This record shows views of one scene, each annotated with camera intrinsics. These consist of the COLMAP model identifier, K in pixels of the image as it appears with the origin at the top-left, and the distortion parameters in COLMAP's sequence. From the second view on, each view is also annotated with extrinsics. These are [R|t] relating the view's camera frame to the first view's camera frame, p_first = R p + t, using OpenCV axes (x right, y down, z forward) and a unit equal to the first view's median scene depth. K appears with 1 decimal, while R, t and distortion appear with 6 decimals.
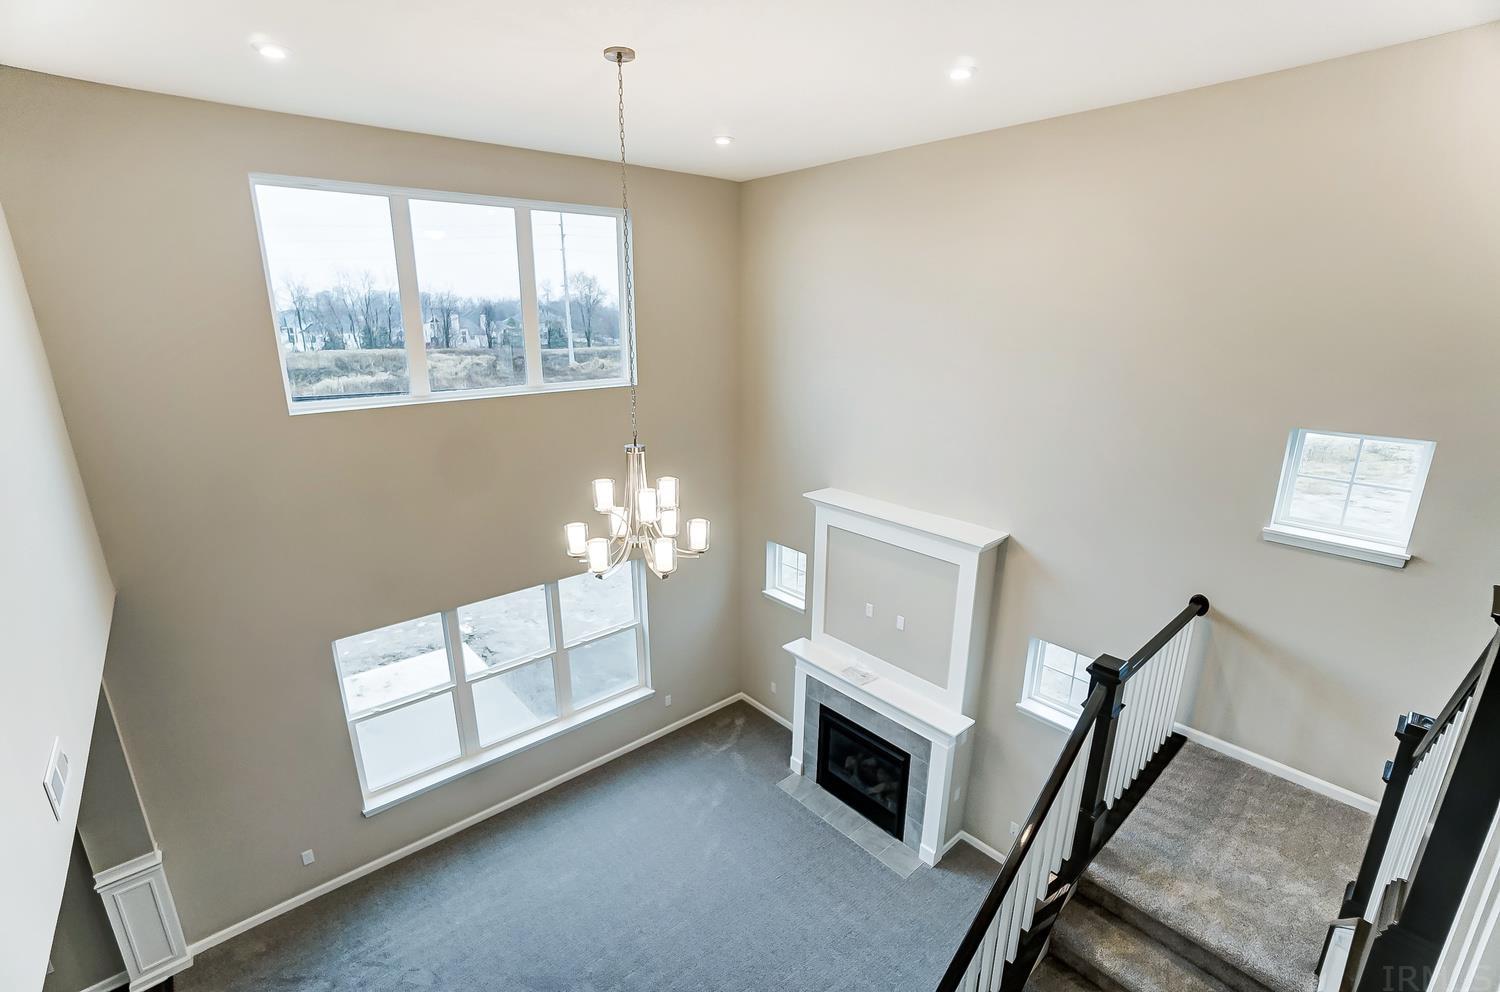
lens RADIAL K [[674.0, 0, 750.0], [0, 674.0, 496.0], [0, 0, 1]] dist [-0.053155, 0.000069]
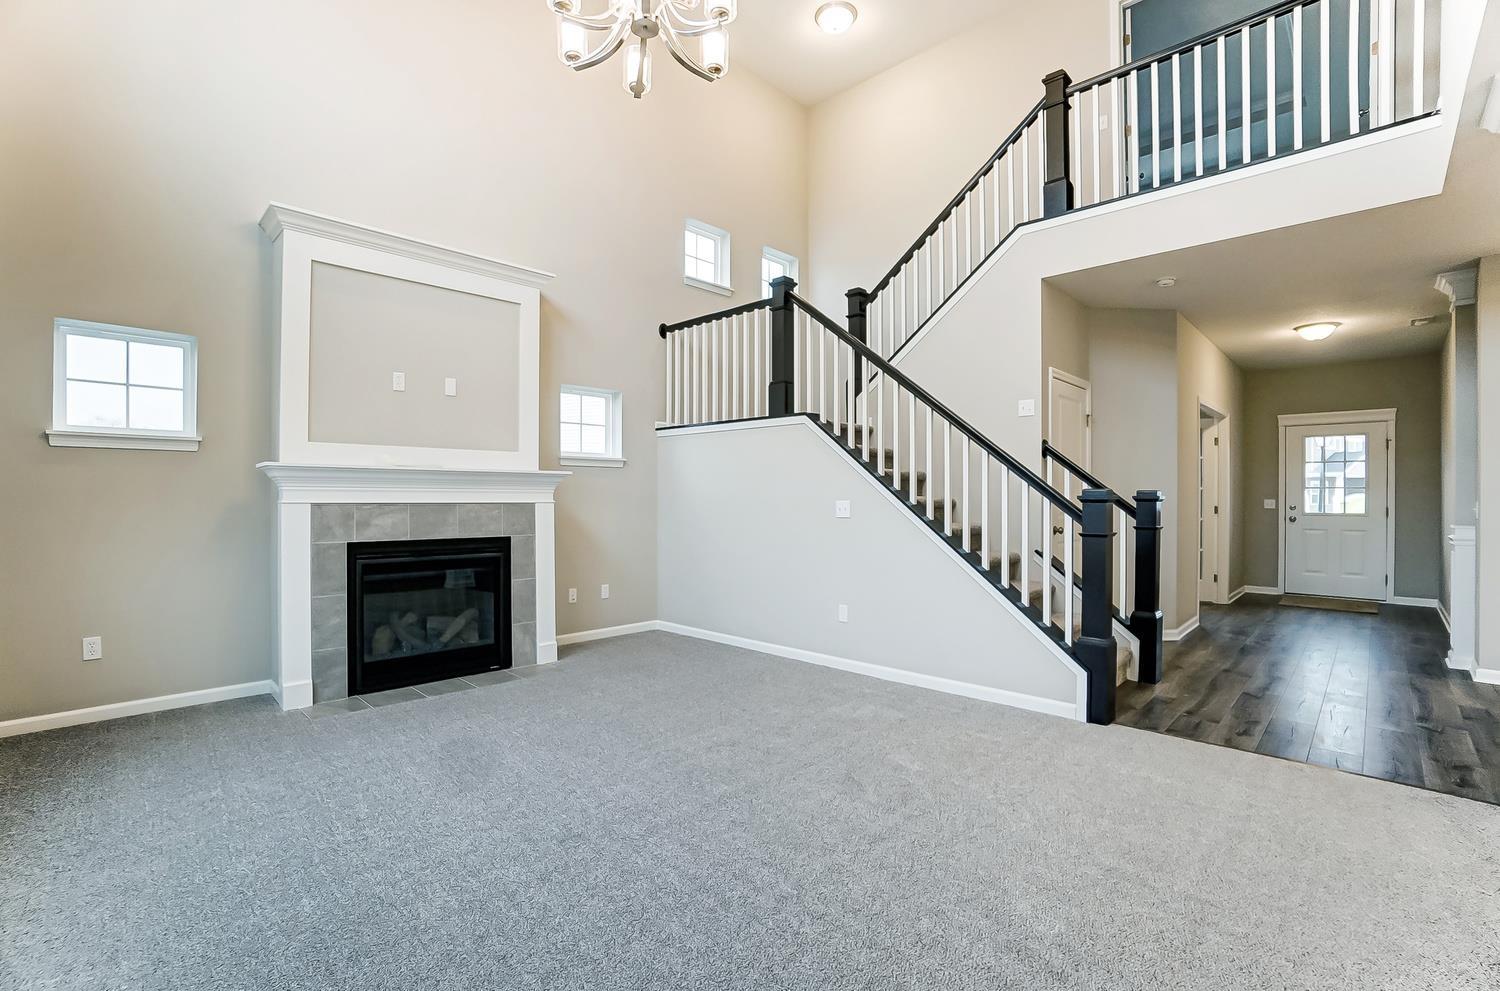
lens RADIAL K [[667.0, 0, 747.2], [0, 667.0, 501.8], [0, 0, 1]] dist [-0.056728, 0.015604]
pose [[-0.084695, -0.005255, 0.996393, -0.550527], [0.267430, 0.963176, 0.027811, 0.364914], [-0.959848, 0.268821, -0.080170, 0.698972]]
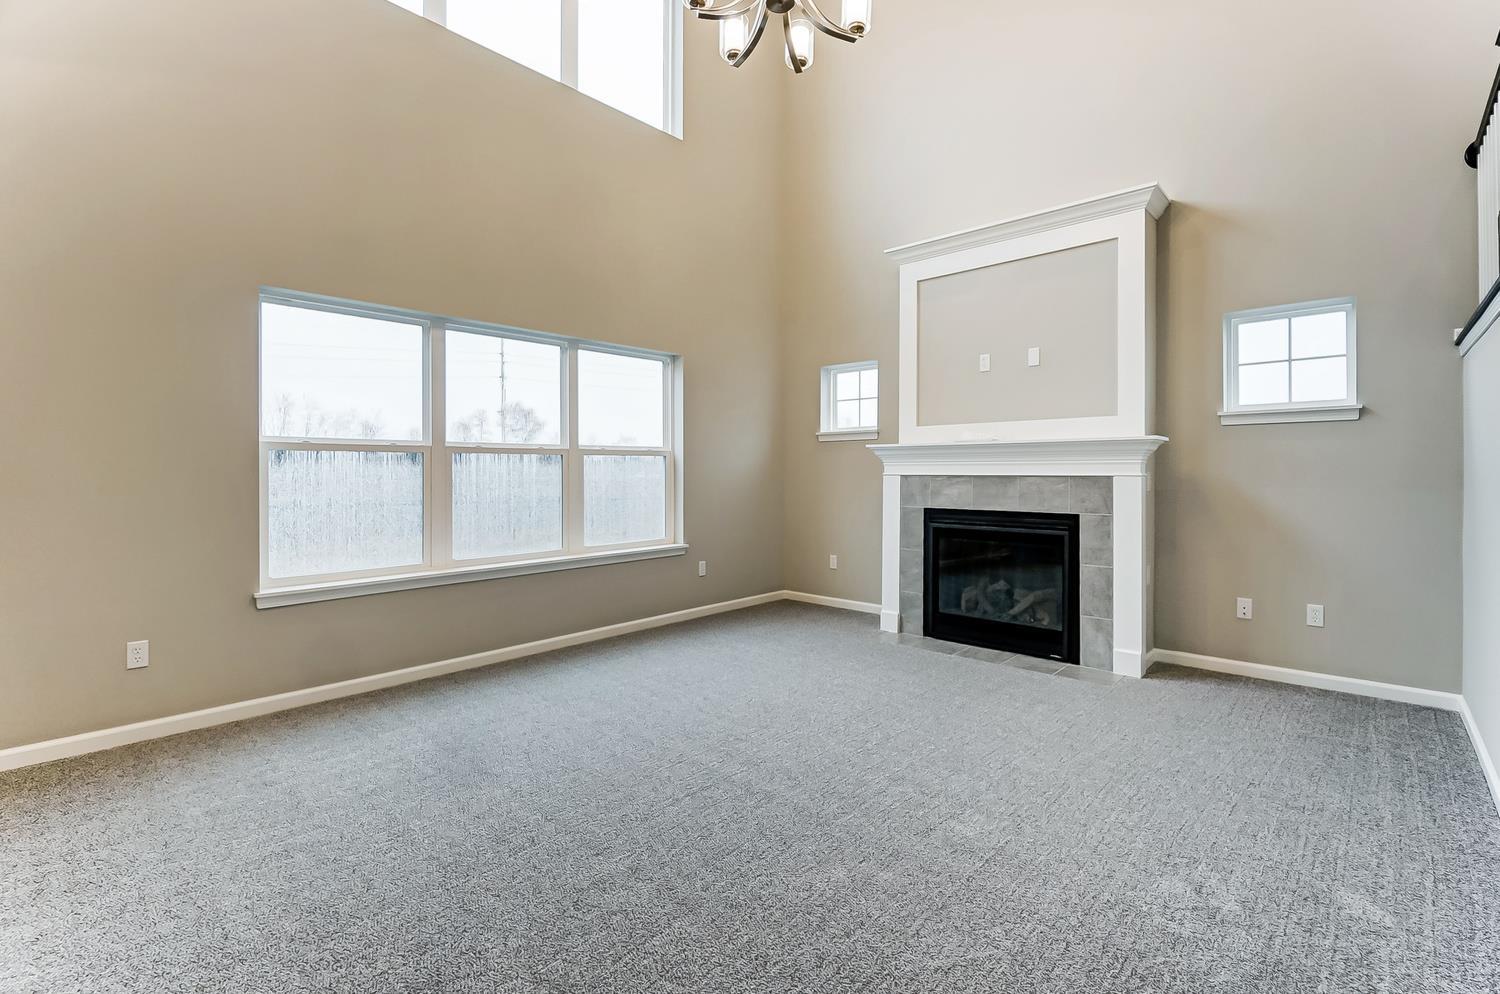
lens RADIAL K [[675.8, 0, 744.3], [0, 675.8, 467.5], [0, 0, 1]] dist [-0.001444, -0.000113]
pose [[0.995102, -0.001876, 0.098839, -0.177796], [0.029009, 0.961345, -0.273814, 0.481053], [-0.094504, 0.275340, 0.956690, 0.284728]]
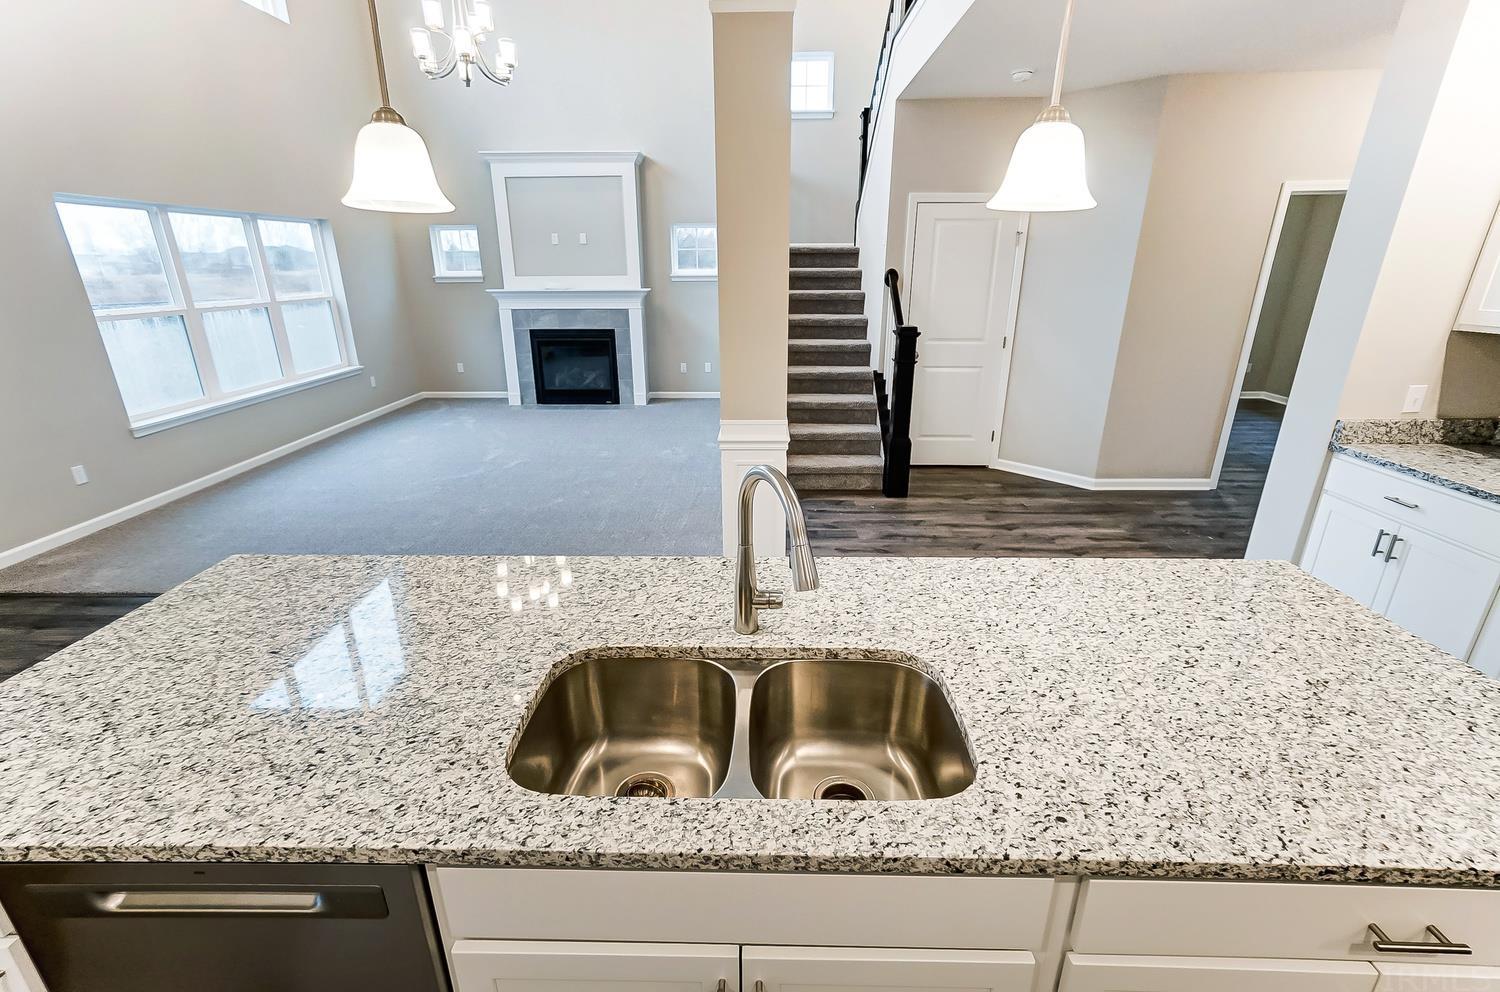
lens RADIAL K [[655.2, 0, 751.0], [0, 655.2, 492.3], [0, 0, 1]] dist [-0.001176, 0.000130]
pose [[0.671575, -0.251061, 0.697105, -0.576805], [0.205679, 0.967035, 0.150129, 0.523567], [-0.711817, 0.042557, 0.701075, -0.170369]]
